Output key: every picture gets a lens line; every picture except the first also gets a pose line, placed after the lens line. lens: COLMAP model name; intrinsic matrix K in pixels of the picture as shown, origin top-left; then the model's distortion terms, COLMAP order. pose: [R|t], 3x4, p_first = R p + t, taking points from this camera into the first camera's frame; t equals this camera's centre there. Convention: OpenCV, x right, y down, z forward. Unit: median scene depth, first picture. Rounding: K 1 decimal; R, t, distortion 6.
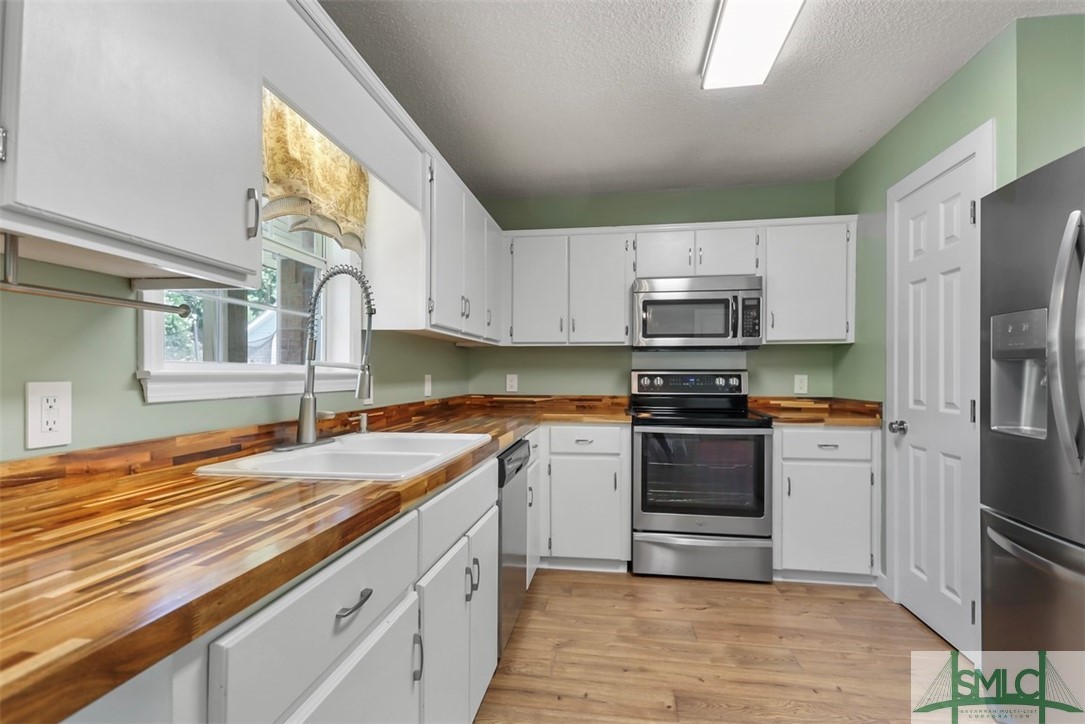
lens RADIAL K [[540.9, 0, 547.1], [0, 540.9, 381.1], [0, 0, 1]] dist [0.034506, -0.019599]
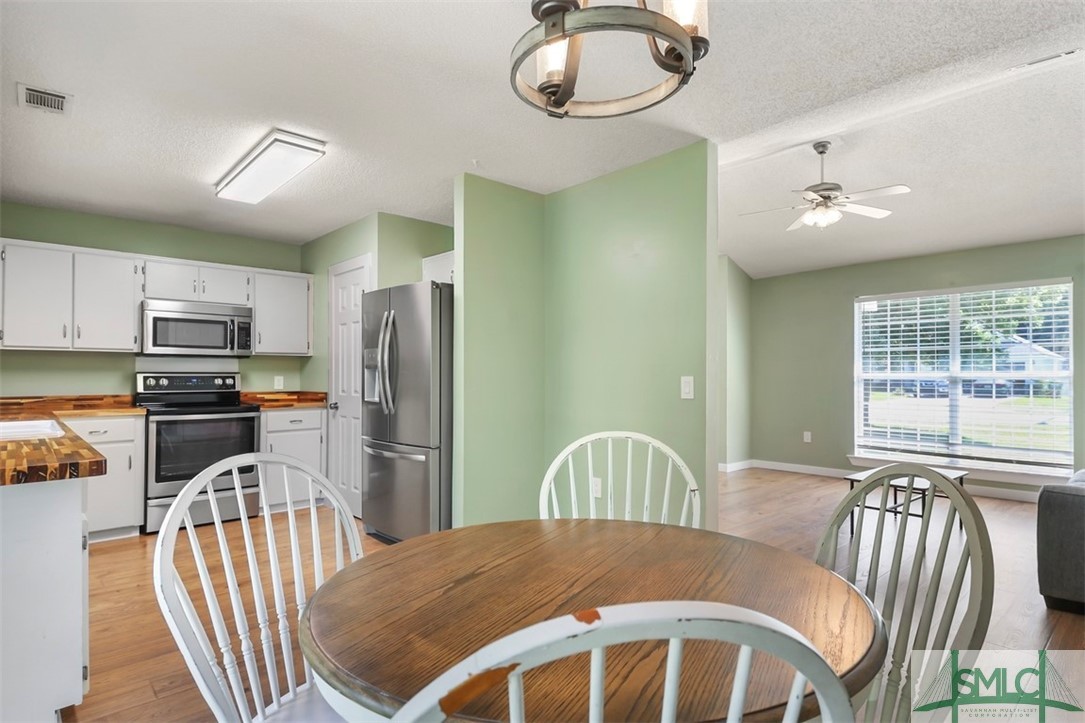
lens RADIAL K [[579.0, 0, 542.5], [0, 579.0, 361.5], [0, 0, 1]] dist [0.008649, 0.000695]
pose [[0.647519, 0.017175, 0.761856, -0.258488], [0.011395, 0.999416, -0.032215, 0.007196], [-0.761964, 0.029541, 0.646945, -0.540151]]
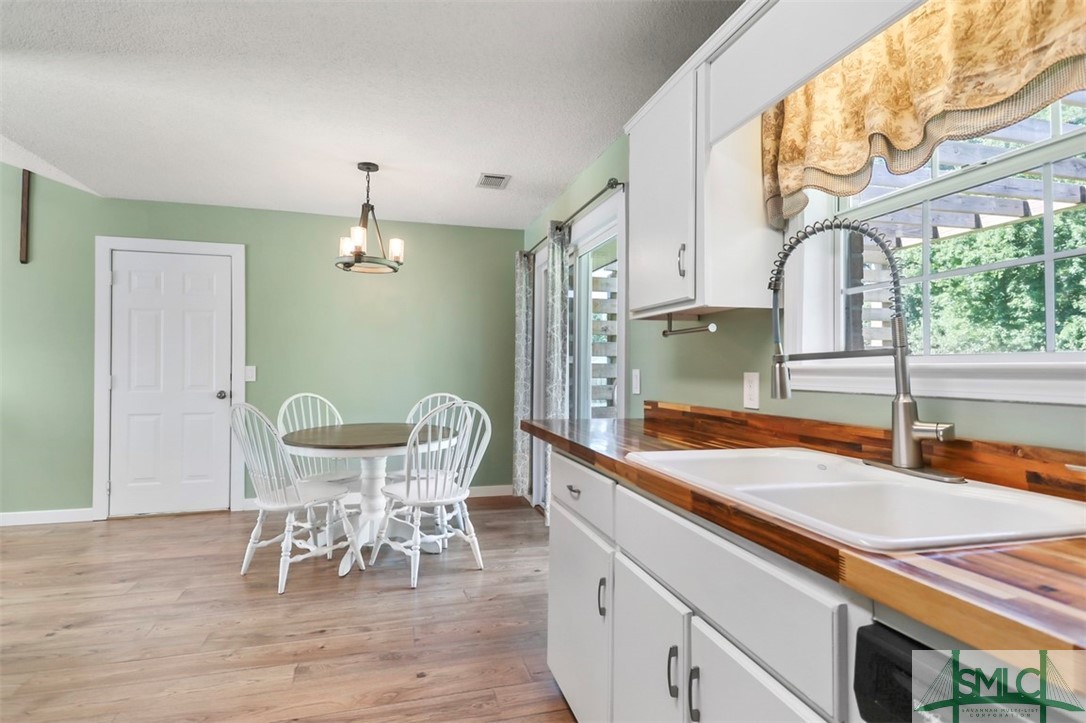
lens RADIAL K [[579.5, 0, 543.0], [0, 579.5, 361.5], [0, 0, 1]] dist [0.008649, 0.000695]
pose [[-0.918329, -0.000761, -0.395817, 0.289312], [-0.002487, 0.999990, 0.003846, -0.023904], [0.395810, 0.004516, -0.918321, 1.542301]]
